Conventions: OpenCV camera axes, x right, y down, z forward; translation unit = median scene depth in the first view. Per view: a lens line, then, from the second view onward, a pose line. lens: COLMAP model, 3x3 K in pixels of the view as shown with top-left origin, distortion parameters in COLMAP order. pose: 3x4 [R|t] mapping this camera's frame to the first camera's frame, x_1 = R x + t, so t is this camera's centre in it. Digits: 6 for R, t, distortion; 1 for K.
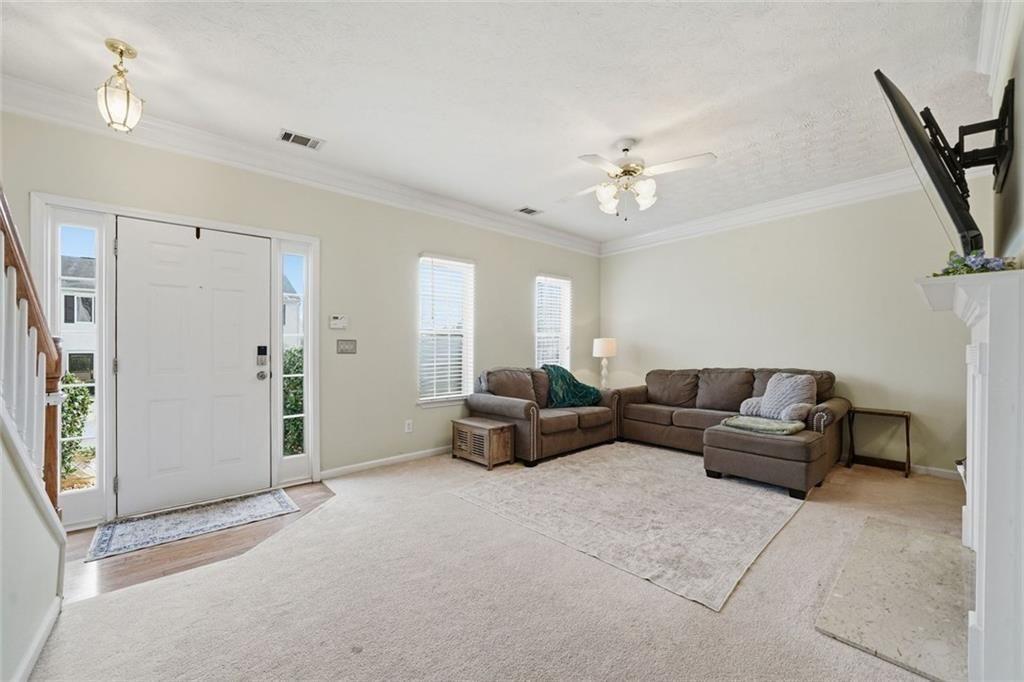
lens RADIAL K [[413.0, 0, 464.8], [0, 413.0, 348.3], [0, 0, 1]] dist [0.000718, 0.000503]
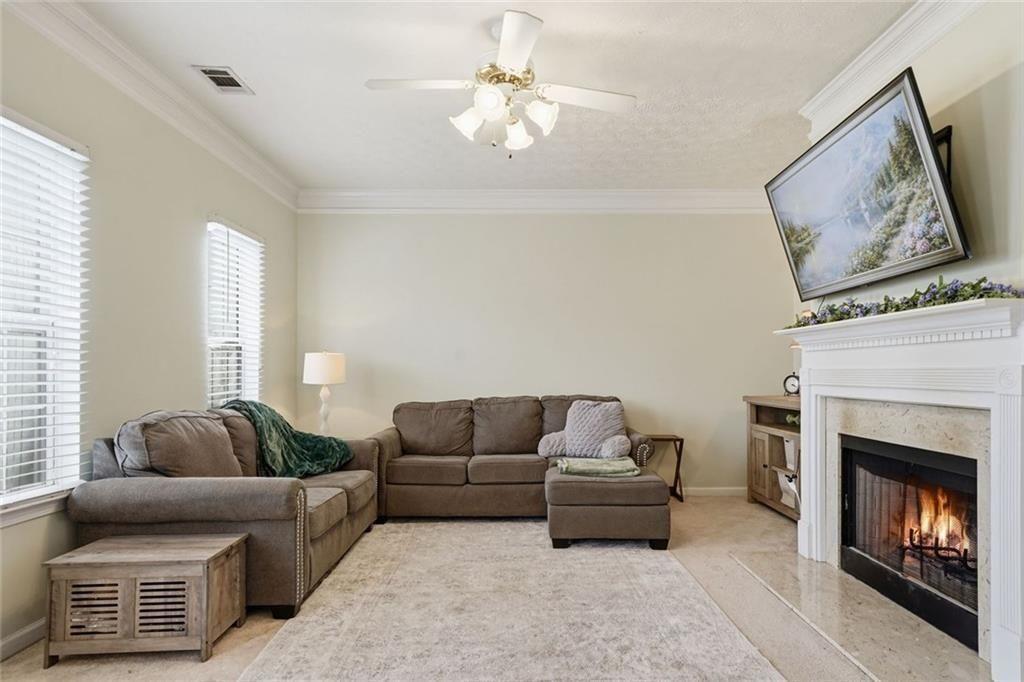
lens RADIAL K [[590.1, 0, 514.2], [0, 590.1, 373.1], [0, 0, 1]] dist [0.029775, 0.000374]
pose [[0.581992, 0.000509, 0.813195, -0.237738], [-0.004716, 0.999985, 0.002749, 0.001941], [-0.813181, -0.005435, 0.581985, 0.370674]]
